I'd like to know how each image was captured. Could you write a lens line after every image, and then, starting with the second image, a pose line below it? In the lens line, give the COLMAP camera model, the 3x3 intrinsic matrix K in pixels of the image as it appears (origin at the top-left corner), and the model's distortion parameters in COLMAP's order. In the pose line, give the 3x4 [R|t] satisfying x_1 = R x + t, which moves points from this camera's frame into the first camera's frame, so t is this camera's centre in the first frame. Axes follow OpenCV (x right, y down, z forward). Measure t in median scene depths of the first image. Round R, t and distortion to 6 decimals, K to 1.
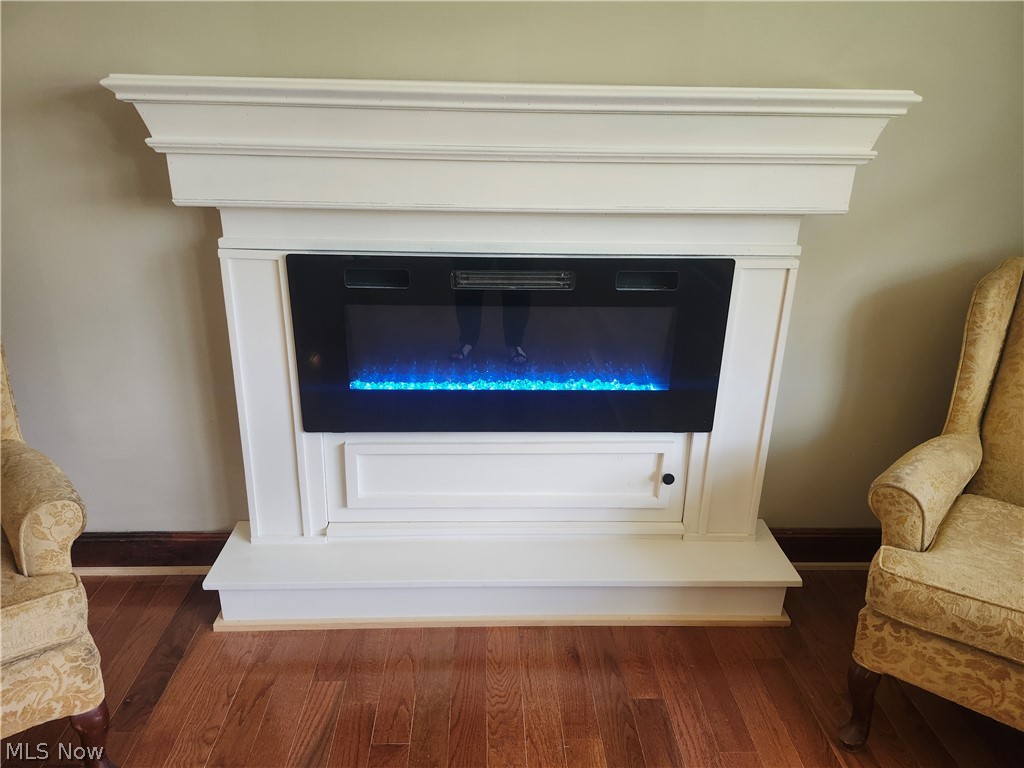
lens RADIAL K [[713.6, 0, 510.4], [0, 713.6, 393.4], [0, 0, 1]] dist [0.075708, -0.067980]
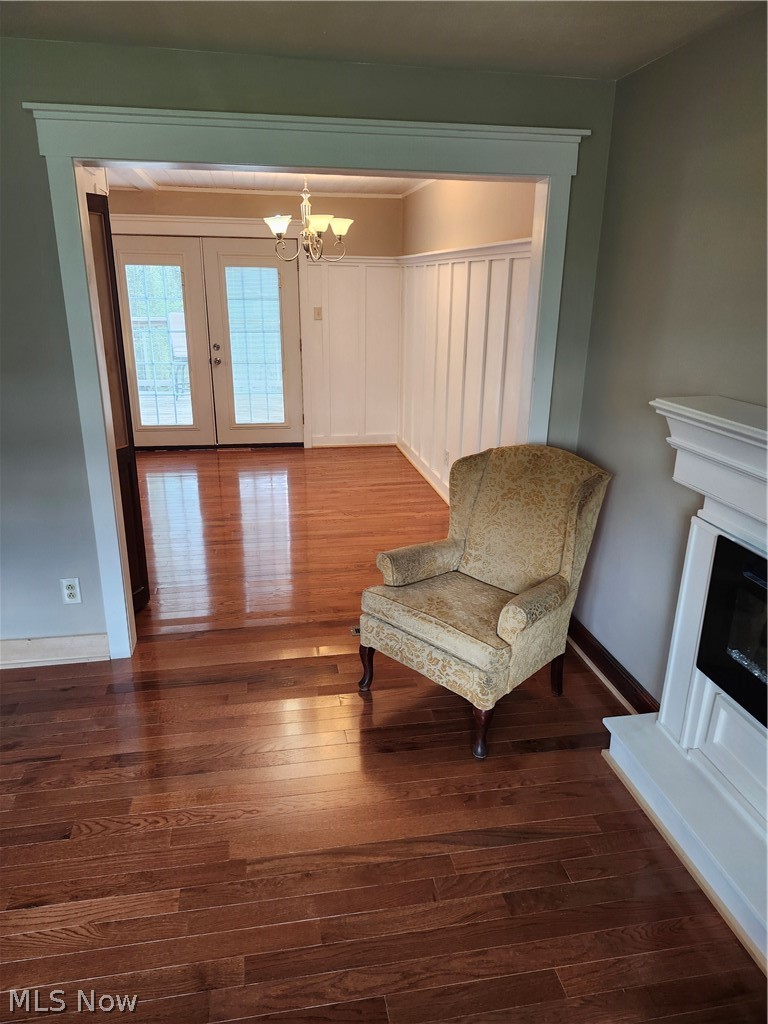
lens RADIAL K [[713.6, 0, 383.6], [0, 713.6, 516.2], [0, 0, 1]] dist [0.075708, -0.067980]
pose [[0.151292, 0.300517, -0.941701, 0.796698], [-0.381529, 0.896598, 0.224828, -0.275446], [0.911892, 0.325271, 0.250304, 0.098268]]
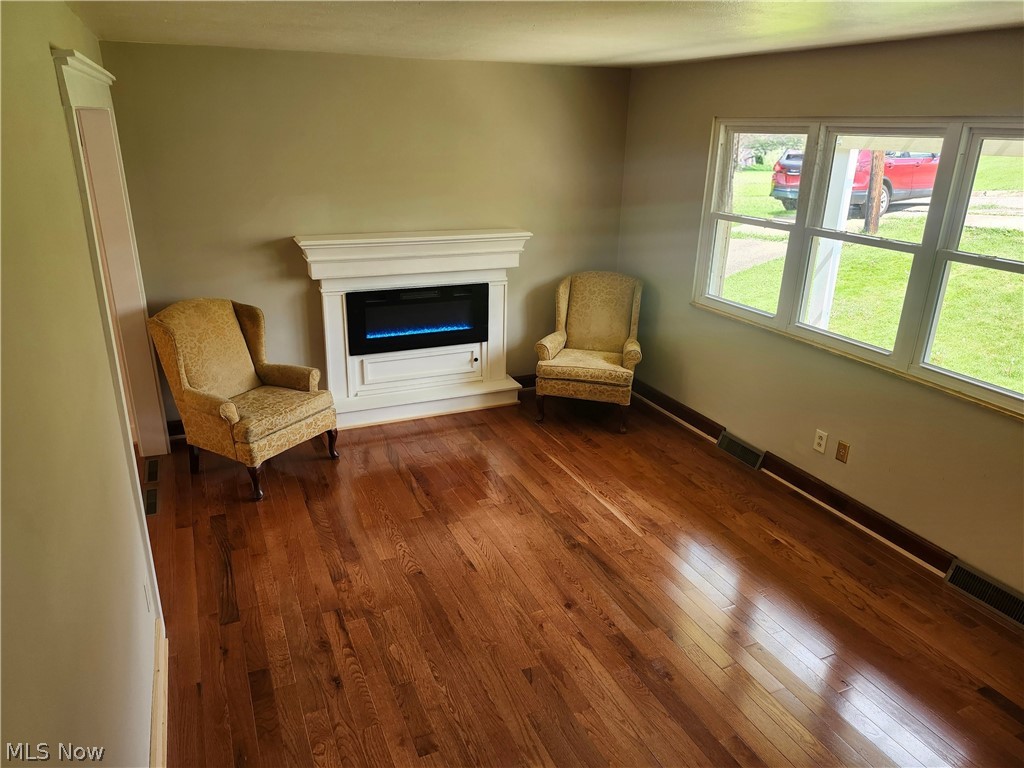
lens RADIAL K [[713.6, 0, 511.4], [0, 713.6, 386.9], [0, 0, 1]] dist [0.075708, -0.067980]
pose [[0.924513, -0.130128, 0.358249, -0.753647], [0.133115, 0.990964, 0.016431, 0.219950], [-0.357150, 0.032497, 0.933482, -1.881349]]
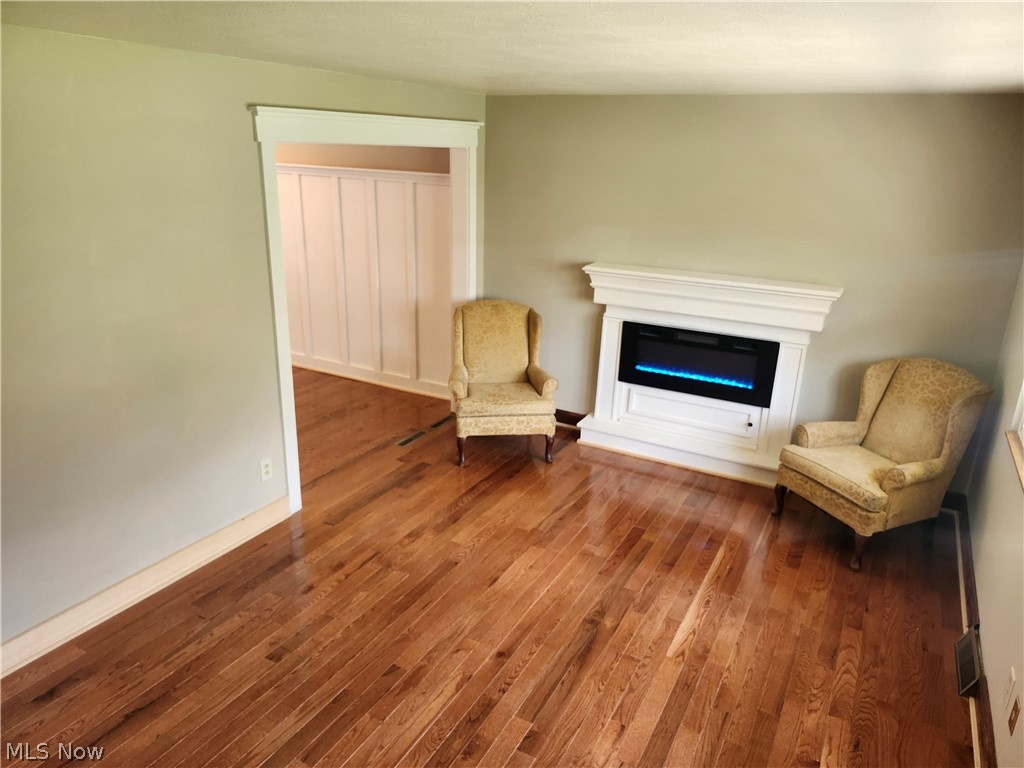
lens RADIAL K [[713.6, 0, 508.4], [0, 713.6, 392.2], [0, 0, 1]] dist [0.075708, -0.067980]
pose [[0.864636, 0.174324, -0.471186, 0.722704], [-0.195260, 0.980741, 0.004537, 0.179216], [0.462902, 0.088081, 0.882022, -1.807842]]
